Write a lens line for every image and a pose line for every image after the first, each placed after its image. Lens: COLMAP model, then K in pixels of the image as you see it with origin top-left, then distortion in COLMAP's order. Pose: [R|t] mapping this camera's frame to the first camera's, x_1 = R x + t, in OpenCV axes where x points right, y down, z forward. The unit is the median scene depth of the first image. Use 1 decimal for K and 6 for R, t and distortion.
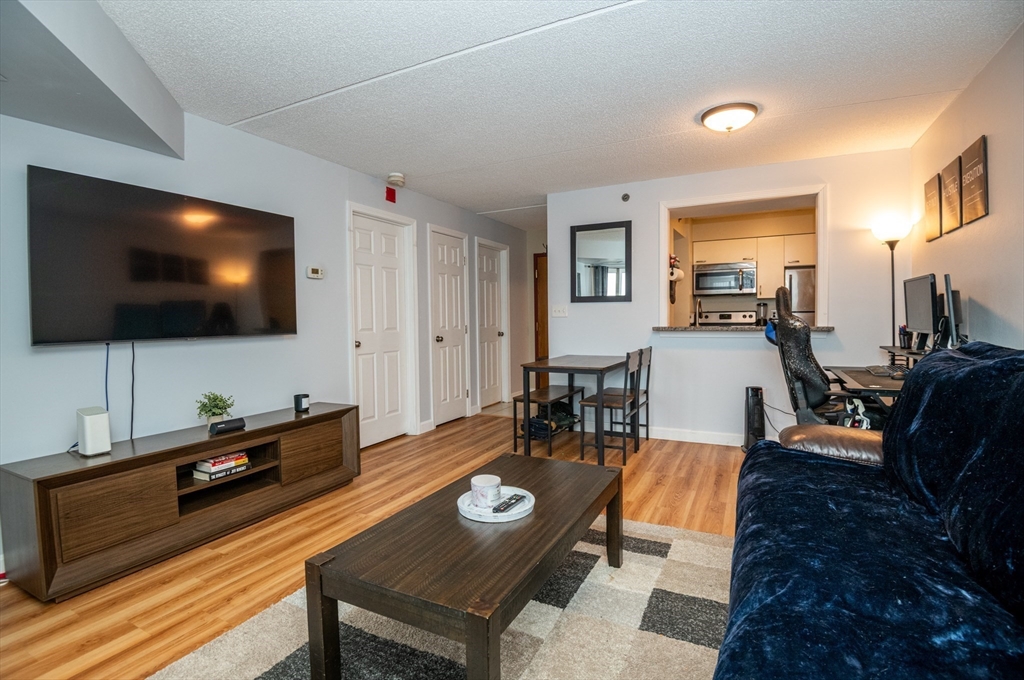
lens RADIAL K [[480.9, 0, 512.0], [0, 480.9, 340.0], [0, 0, 1]] dist [-0.033913, -0.000764]
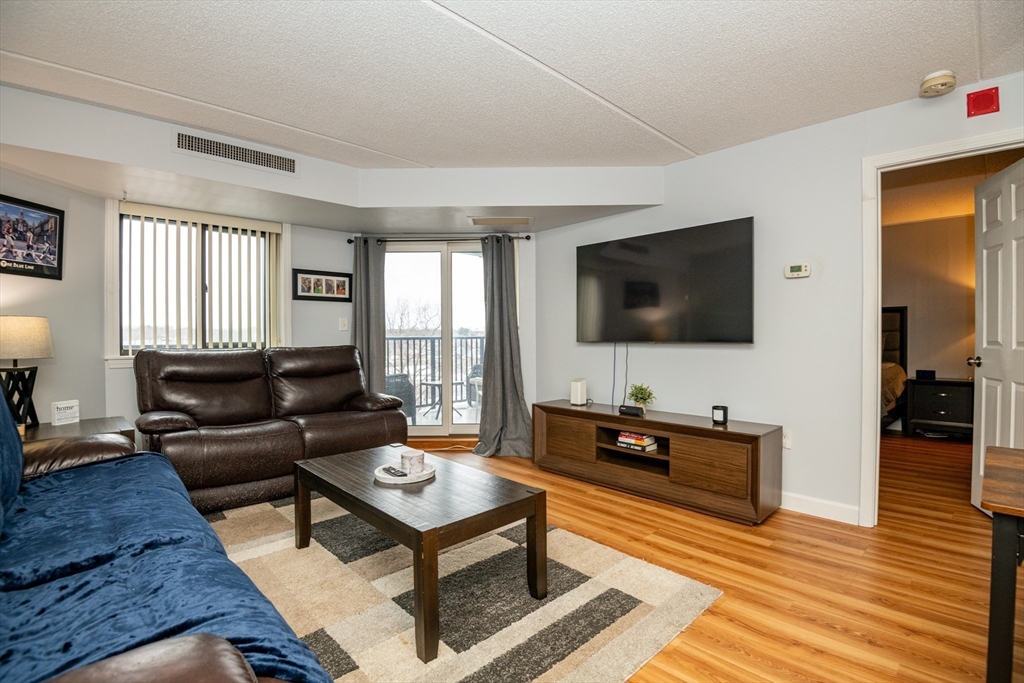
lens RADIAL K [[480.9, 0, 512.0], [0, 480.9, 341.5], [0, 0, 1]] dist [-0.033913, -0.000764]
pose [[-0.341714, 0.030400, -0.939312, 0.696200], [-0.034091, 0.998418, 0.044714, -0.050682], [0.939186, 0.047302, -0.340137, 1.084395]]
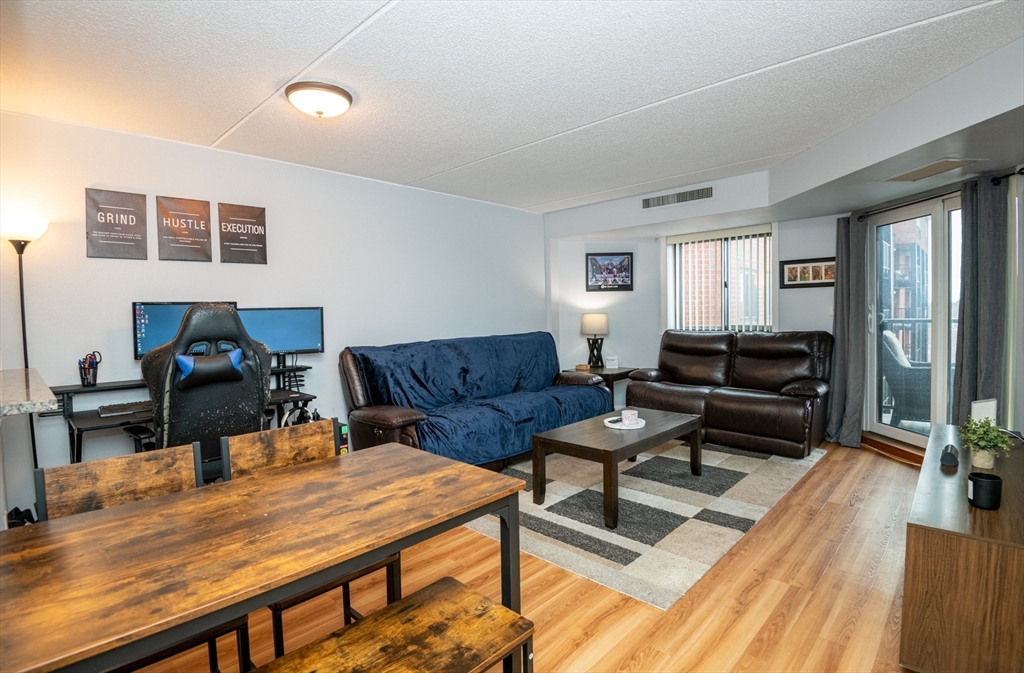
lens RADIAL K [[489.7, 0, 512.7], [0, 489.7, 330.5], [0, 0, 1]] dist [-0.002756, -0.000461]
pose [[-0.955920, 0.026582, 0.292422, -0.125840], [0.049377, 0.996264, 0.070846, -0.117472], [-0.289446, 0.082162, -0.953662, 1.909462]]
